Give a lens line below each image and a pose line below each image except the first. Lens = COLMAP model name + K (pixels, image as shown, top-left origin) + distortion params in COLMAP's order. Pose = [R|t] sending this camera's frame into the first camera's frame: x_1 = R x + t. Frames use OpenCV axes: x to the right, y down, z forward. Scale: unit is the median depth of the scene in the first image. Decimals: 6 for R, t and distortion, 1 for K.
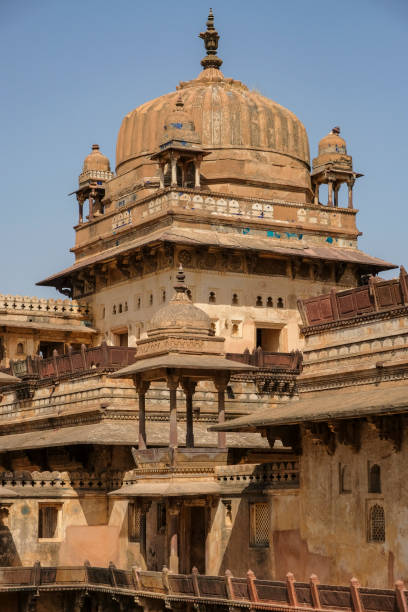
lens RADIAL K [[1422.4, 0, 204.0], [0, 1422.4, 306.0], [0, 0, 1]] dist [0.043869, 0.381659]
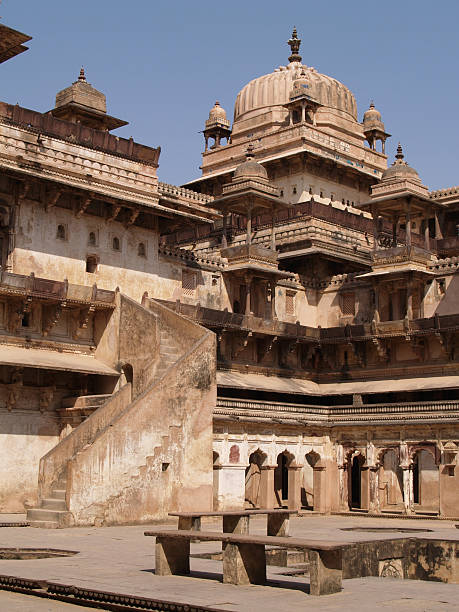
lens RADIAL K [[983.8, 0, 229.5], [0, 983.8, 306.0], [0, 0, 1]] dist [-0.051077, -0.093139]
pose [[0.958436, 0.060849, 0.278744, -0.387235], [-0.054712, 0.998059, -0.029750, 0.154653], [-0.280014, 0.013263, 0.959904, -0.026519]]
